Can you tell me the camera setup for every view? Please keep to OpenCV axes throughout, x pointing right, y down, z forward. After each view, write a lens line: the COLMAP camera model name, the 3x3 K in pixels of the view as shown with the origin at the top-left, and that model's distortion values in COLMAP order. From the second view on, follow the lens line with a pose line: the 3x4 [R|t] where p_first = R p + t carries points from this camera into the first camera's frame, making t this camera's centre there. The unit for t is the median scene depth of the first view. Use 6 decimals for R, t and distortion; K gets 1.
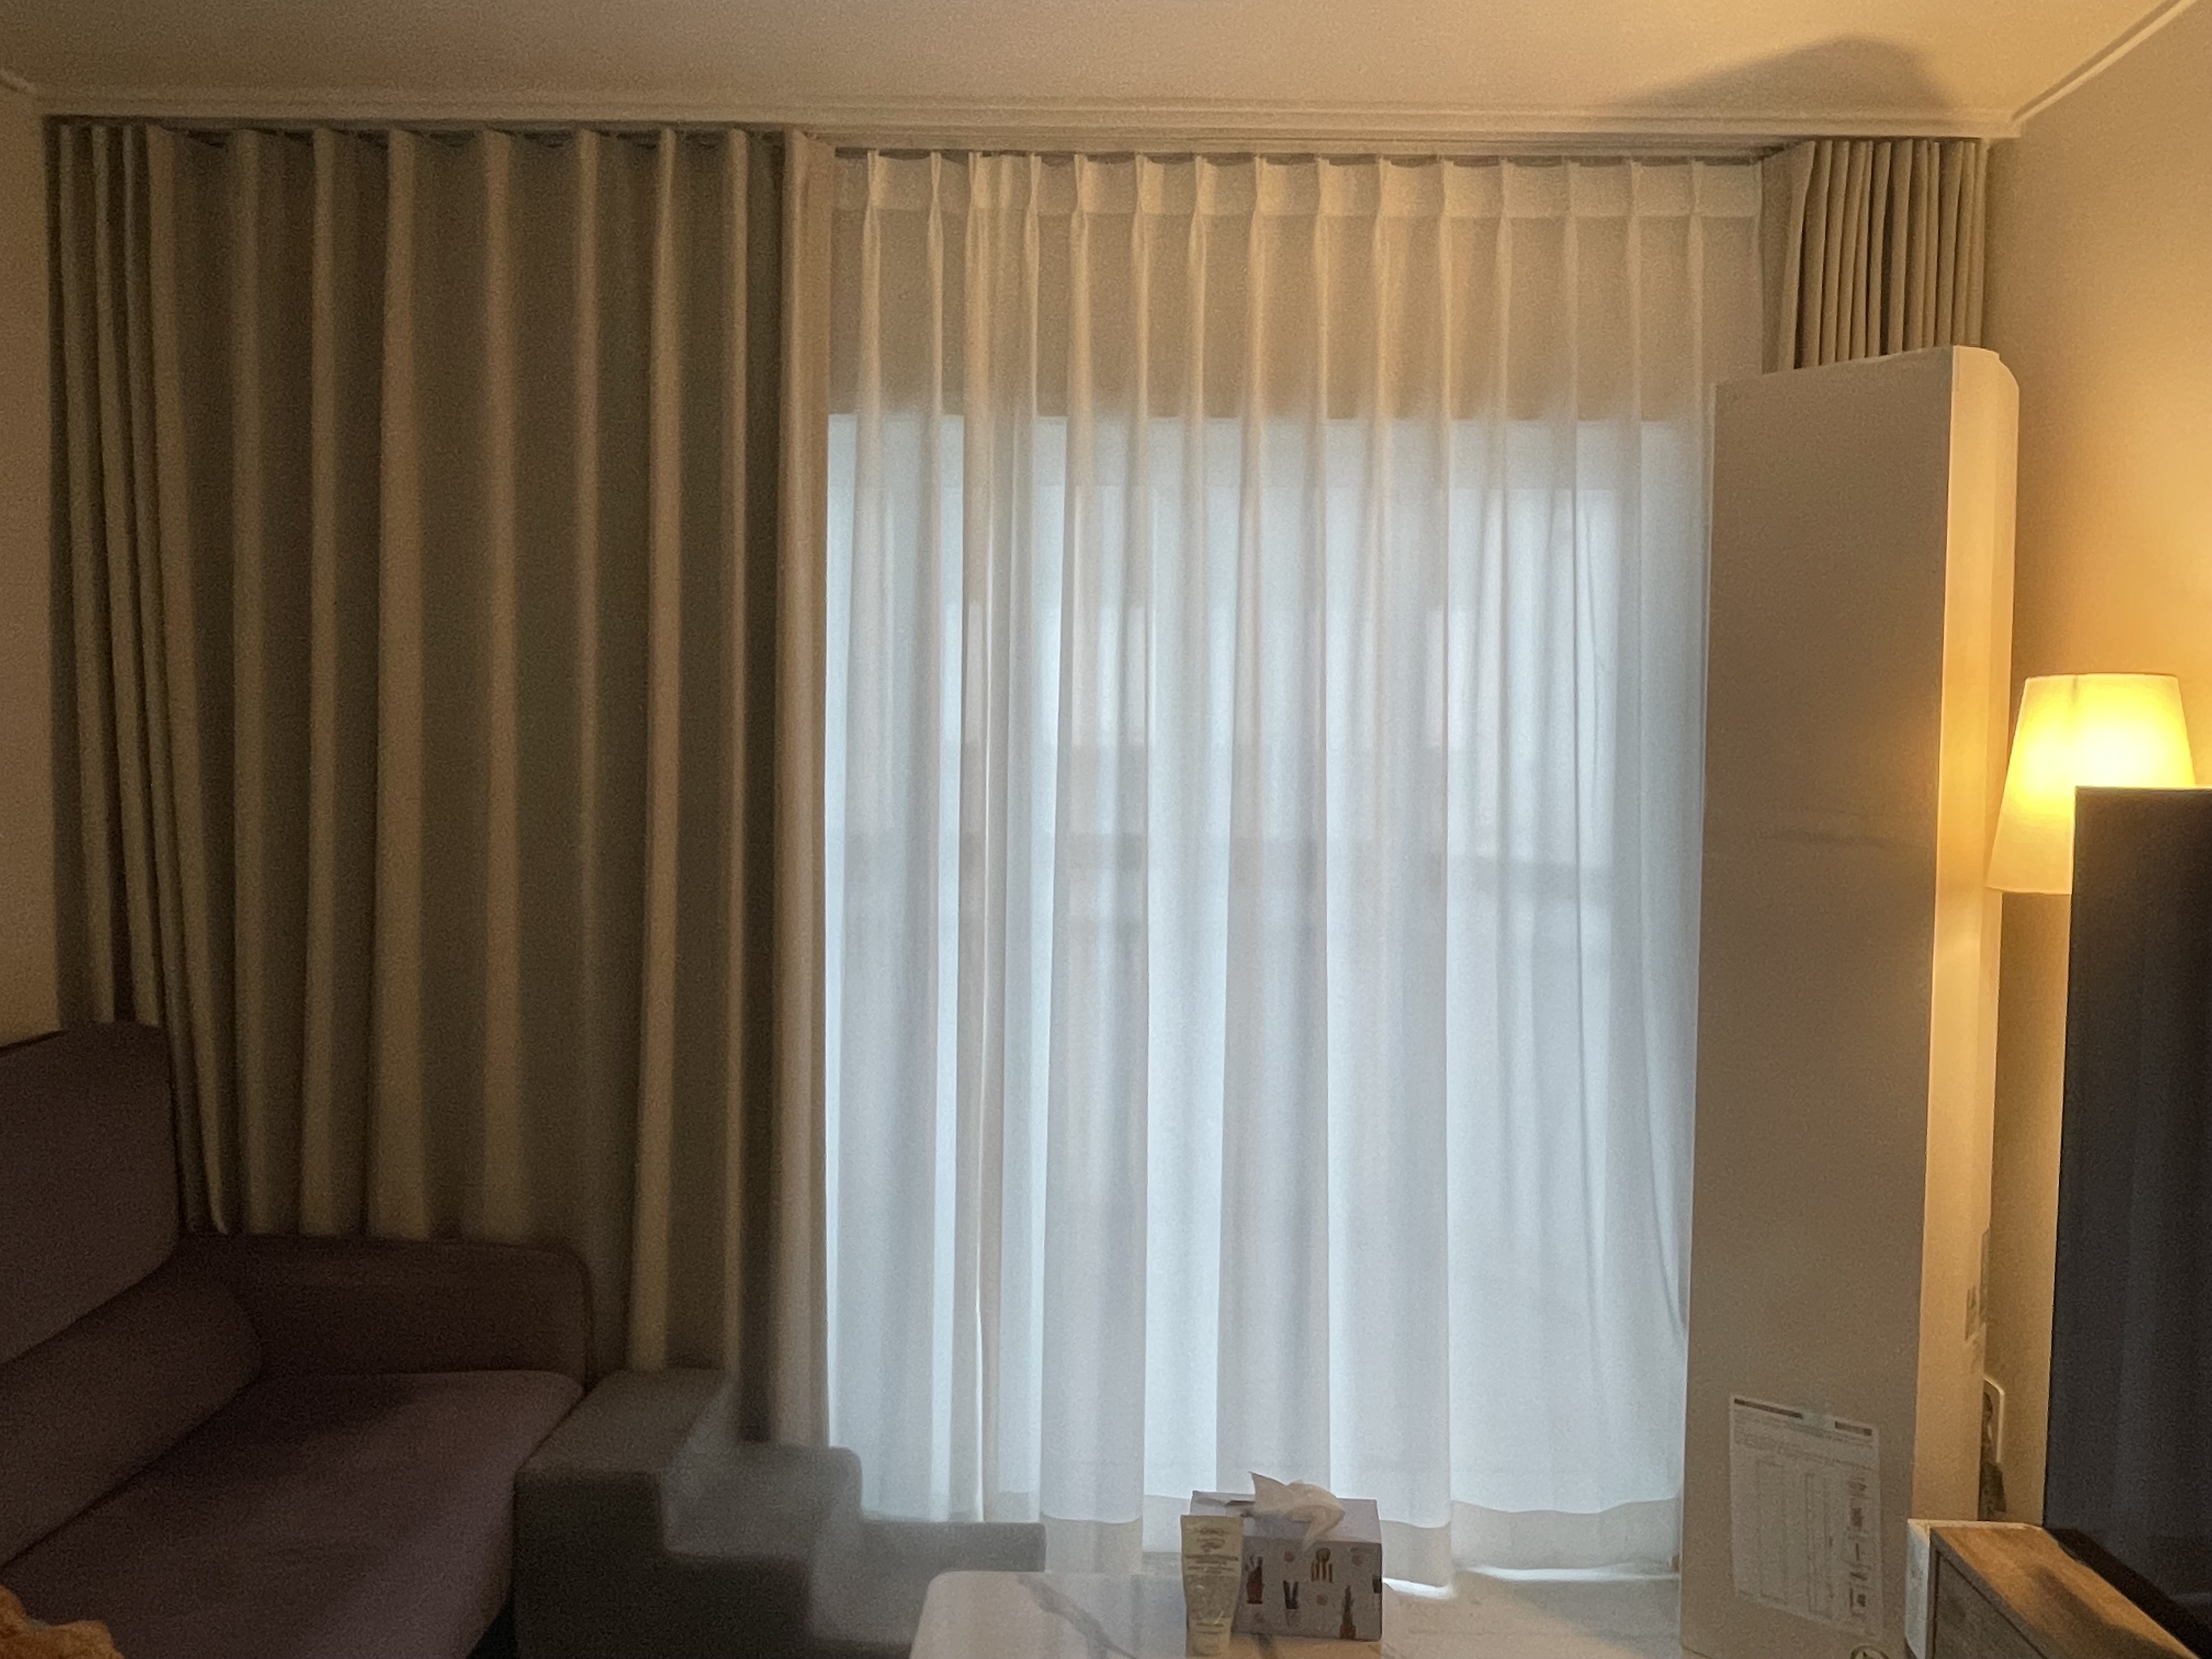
lens RADIAL K [[1624.6, 0, 1109.3], [0, 1624.6, 816.9], [0, 0, 1]] dist [-0.010545, 0.004981]
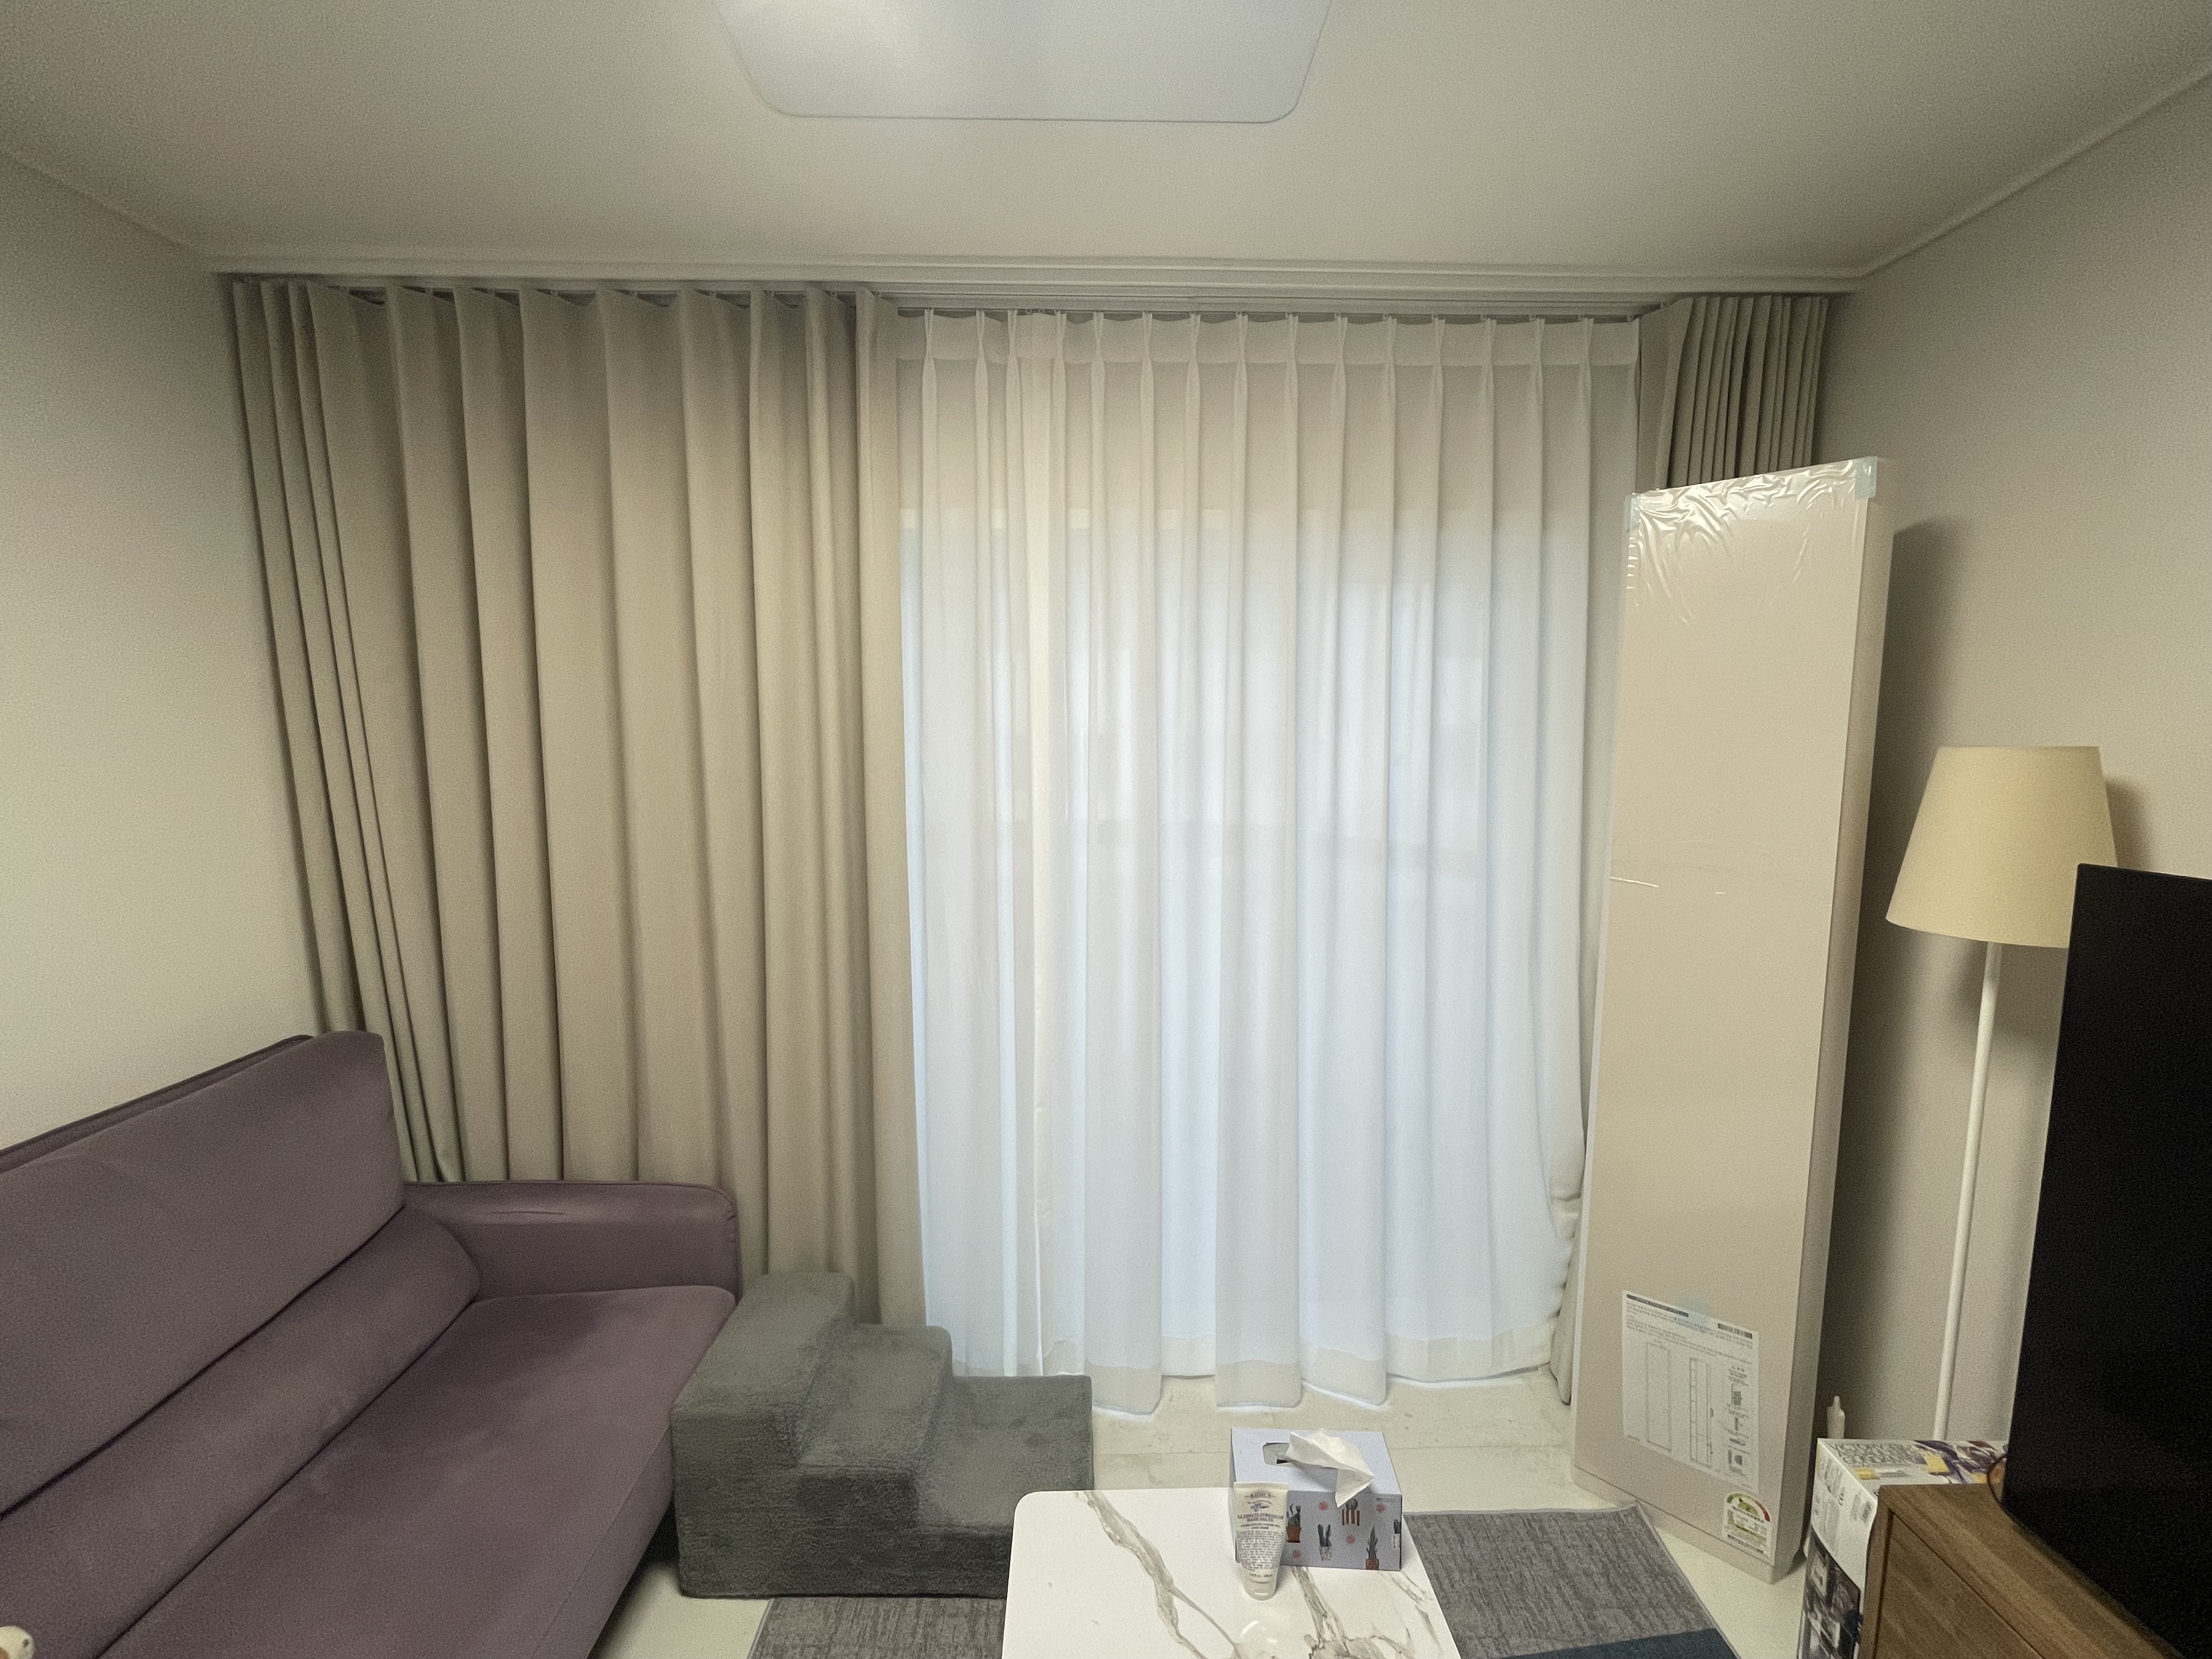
lens RADIAL K [[883.8, 0, 1106.0], [0, 883.8, 829.5], [0, 0, 1]] dist [0.002453, 0.000192]
pose [[0.998909, -0.021135, 0.041637, -0.054653], [0.018246, 0.997477, 0.068598, -0.070749], [-0.042981, -0.067764, 0.996775, 0.342799]]
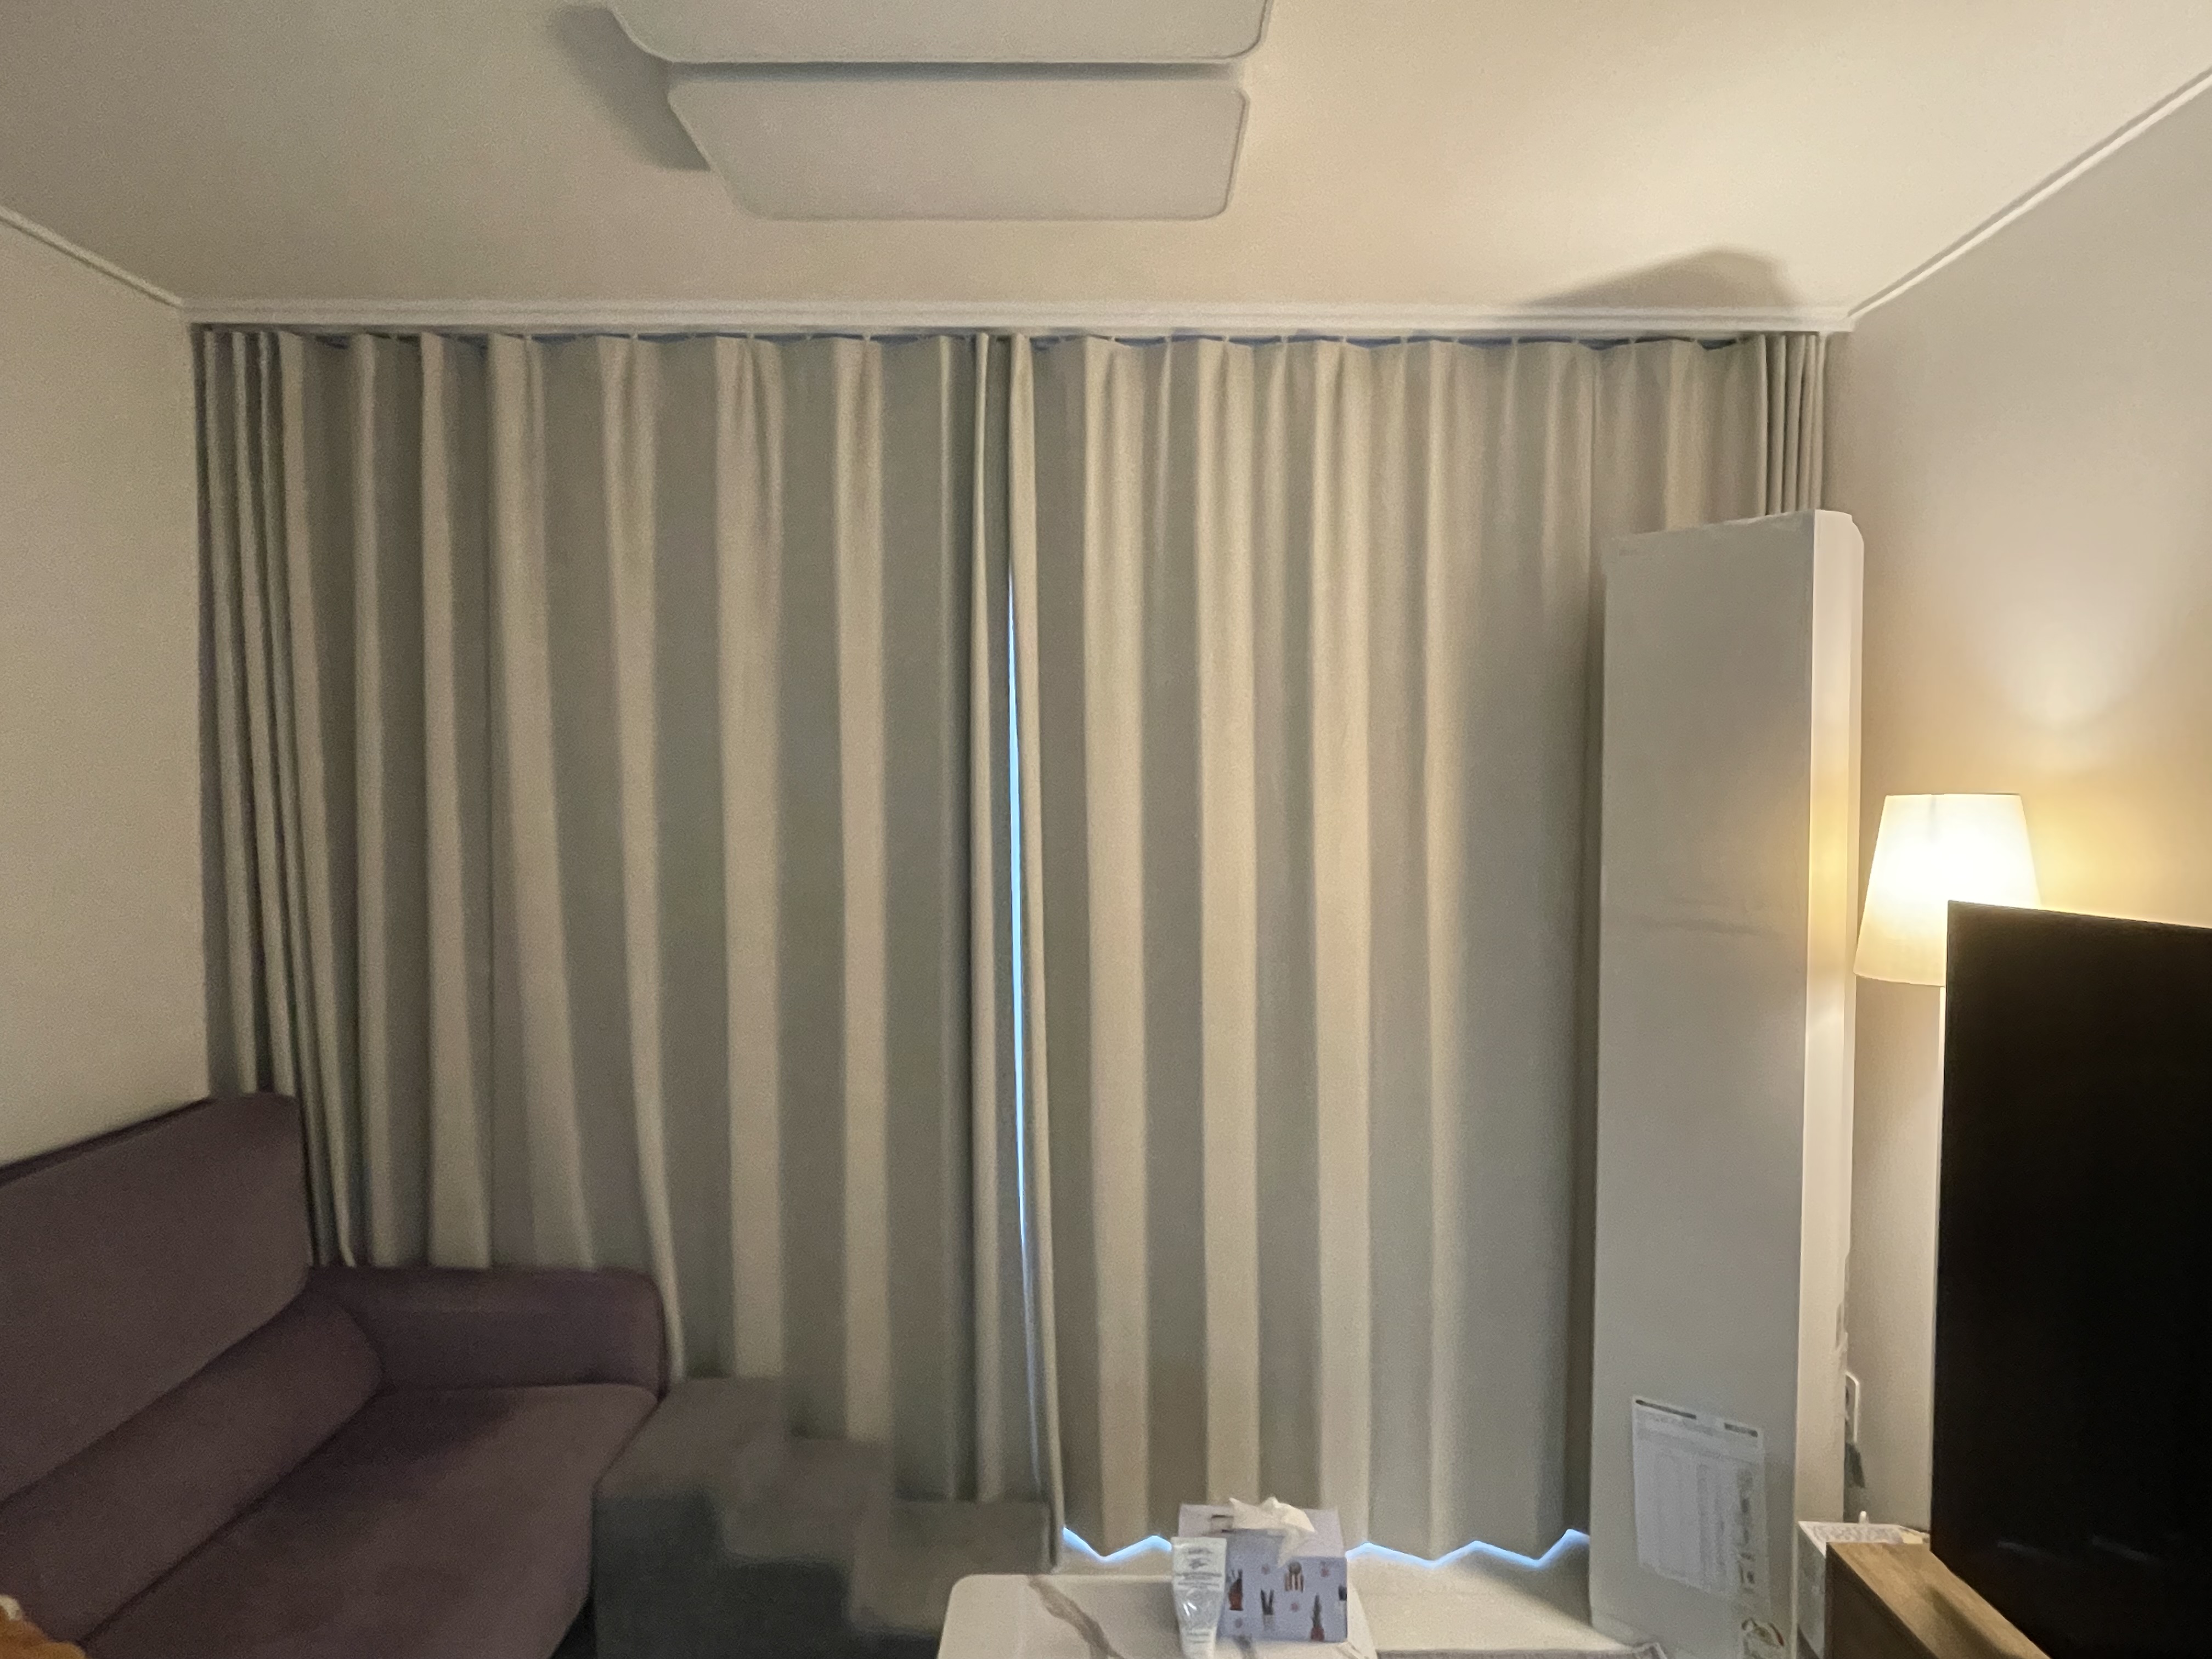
lens RADIAL K [[1227.9, 0, 1111.2], [0, 1227.9, 836.7], [0, 0, 1]] dist [-0.000811, -0.000487]
pose [[0.999826, -0.012324, 0.013993, -0.003359], [0.012456, 0.999879, -0.009320, -0.047459], [-0.013877, 0.009492, 0.999859, 0.110681]]
